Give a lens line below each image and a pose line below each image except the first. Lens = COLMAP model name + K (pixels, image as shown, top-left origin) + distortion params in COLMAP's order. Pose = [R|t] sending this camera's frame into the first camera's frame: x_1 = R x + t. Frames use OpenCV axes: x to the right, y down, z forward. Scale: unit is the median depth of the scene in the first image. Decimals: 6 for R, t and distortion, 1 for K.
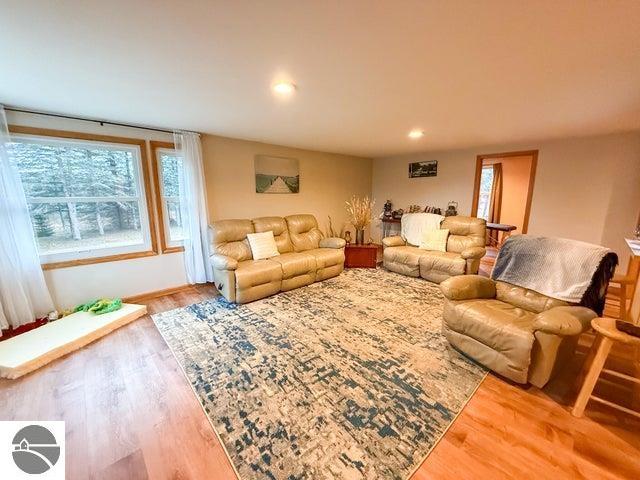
lens RADIAL K [[255.7, 0, 317.0], [0, 255.7, 239.7], [0, 0, 1]] dist [-0.001429, -0.000146]
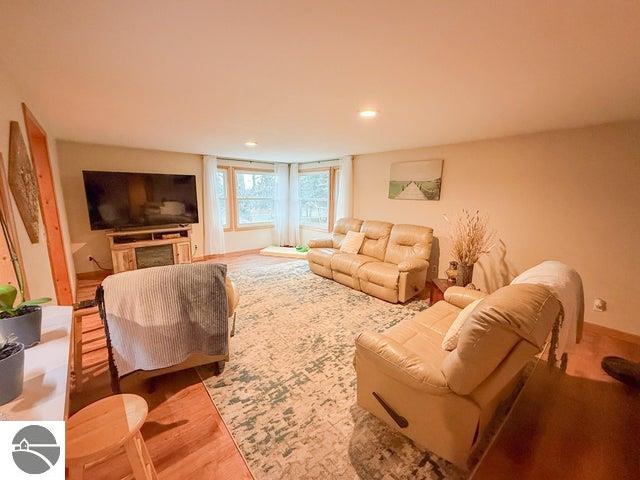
lens RADIAL K [[255.7, 0, 317.0], [0, 255.7, 239.7], [0, 0, 1]] dist [-0.001429, -0.000146]
pose [[-0.023360, 0.179282, -0.983520, 0.970178], [-0.193351, 0.964404, 0.180390, -0.174181], [0.980851, 0.194379, 0.012136, 0.830643]]
